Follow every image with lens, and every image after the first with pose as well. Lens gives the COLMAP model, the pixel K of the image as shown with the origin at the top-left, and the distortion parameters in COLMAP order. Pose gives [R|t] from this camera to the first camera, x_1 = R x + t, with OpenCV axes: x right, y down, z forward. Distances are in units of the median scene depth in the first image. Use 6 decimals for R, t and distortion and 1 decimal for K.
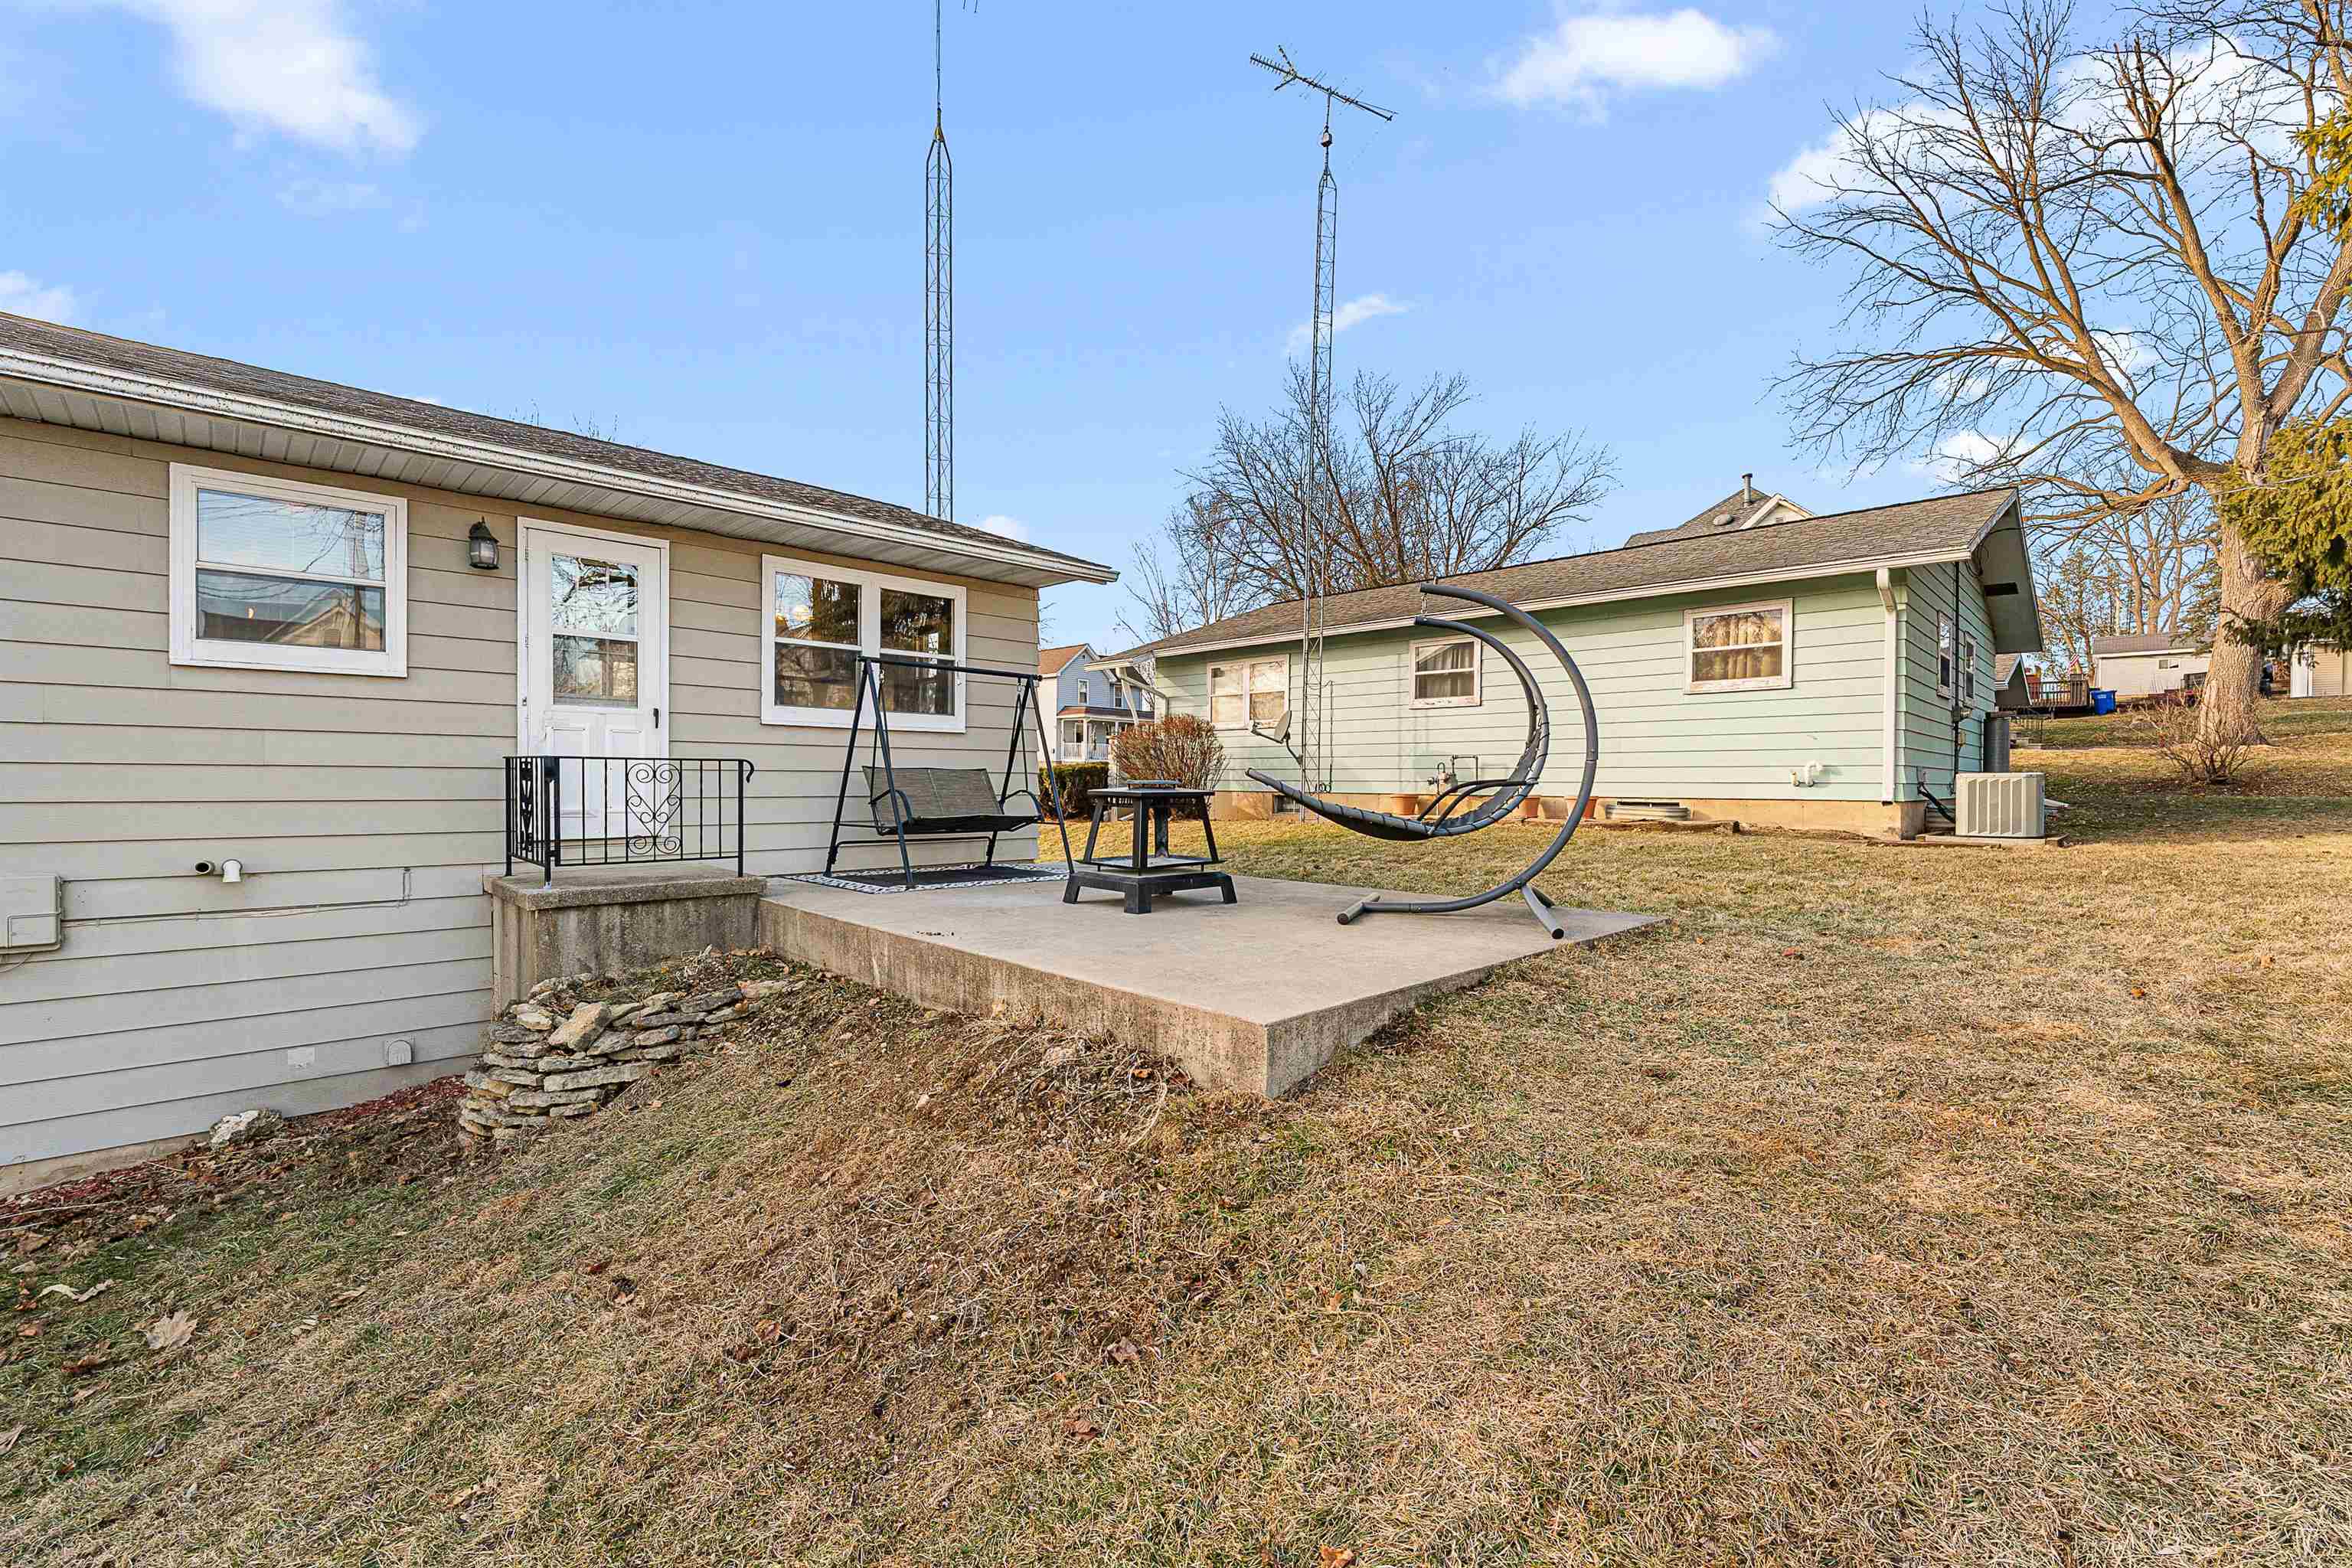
lens RADIAL K [[994.4, 0, 1188.4], [0, 994.4, 777.4], [0, 0, 1]] dist [-0.012486, 0.000253]
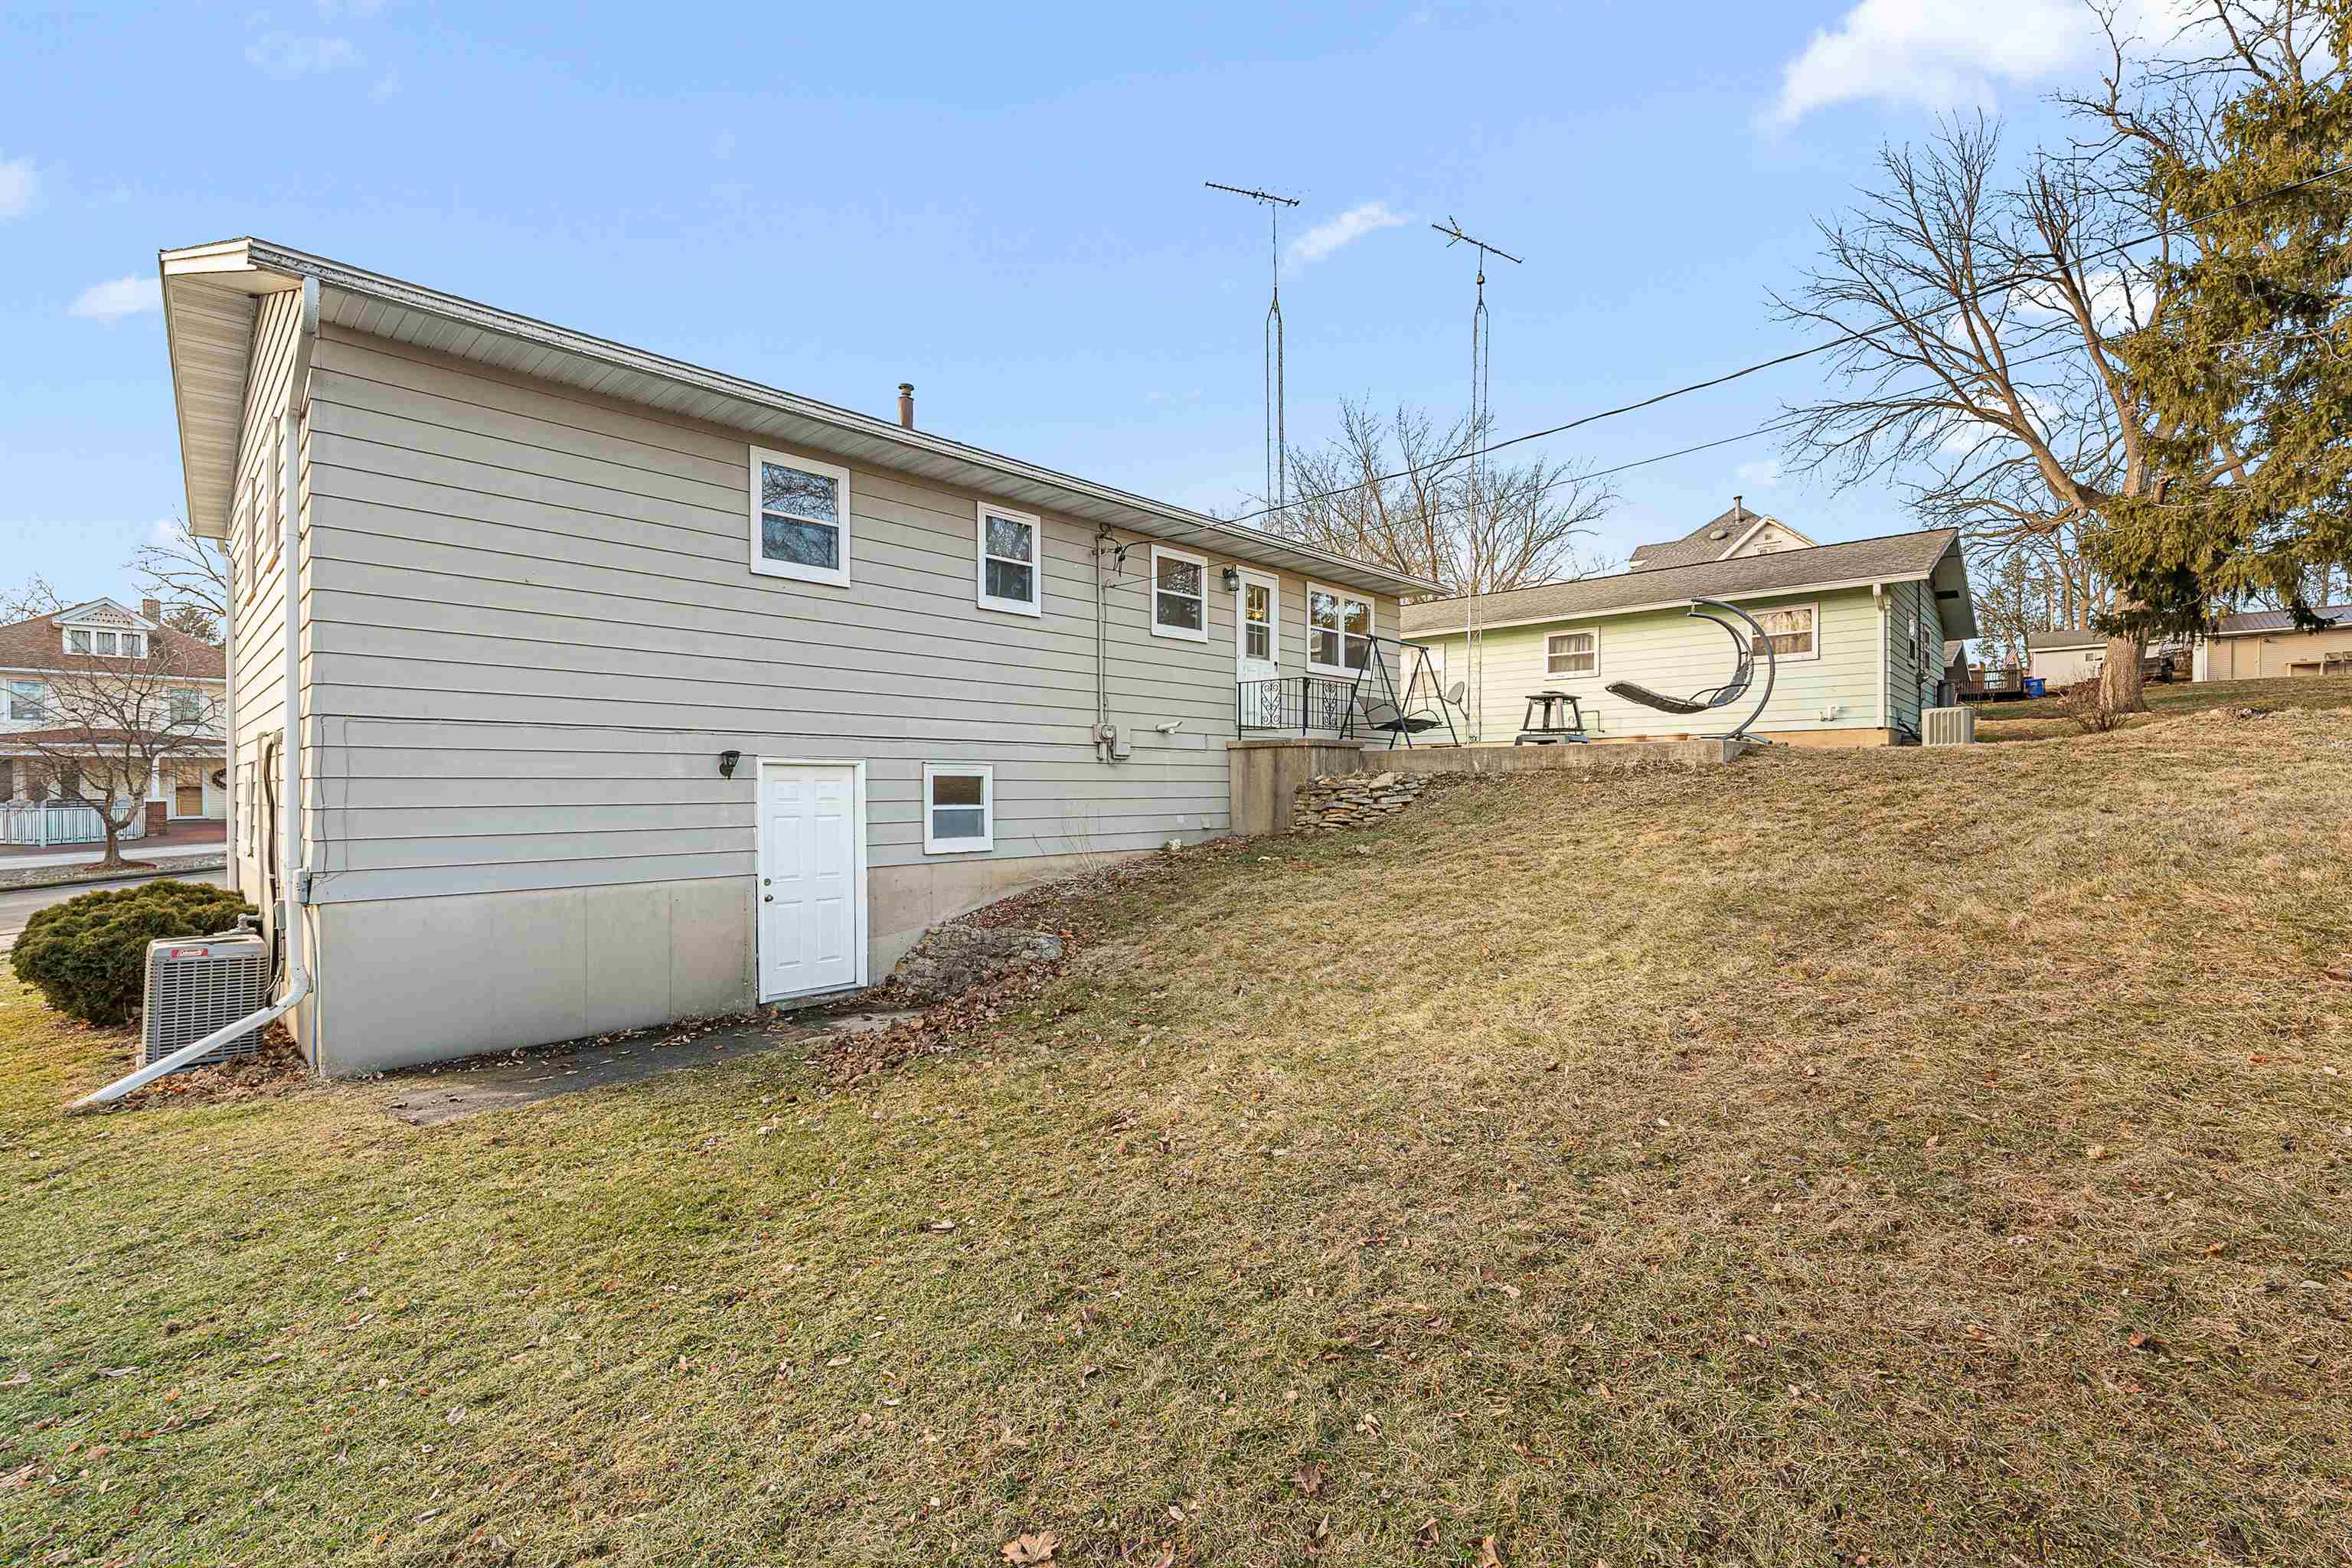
lens RADIAL K [[994.4, 0, 1188.4], [0, 994.4, 777.4], [0, 0, 1]] dist [-0.012486, 0.000253]
pose [[0.999439, -0.009446, 0.032142, -0.250784], [0.009555, 0.999949, -0.003234, 0.052769], [-0.032110, 0.003540, 0.999478, -0.304983]]
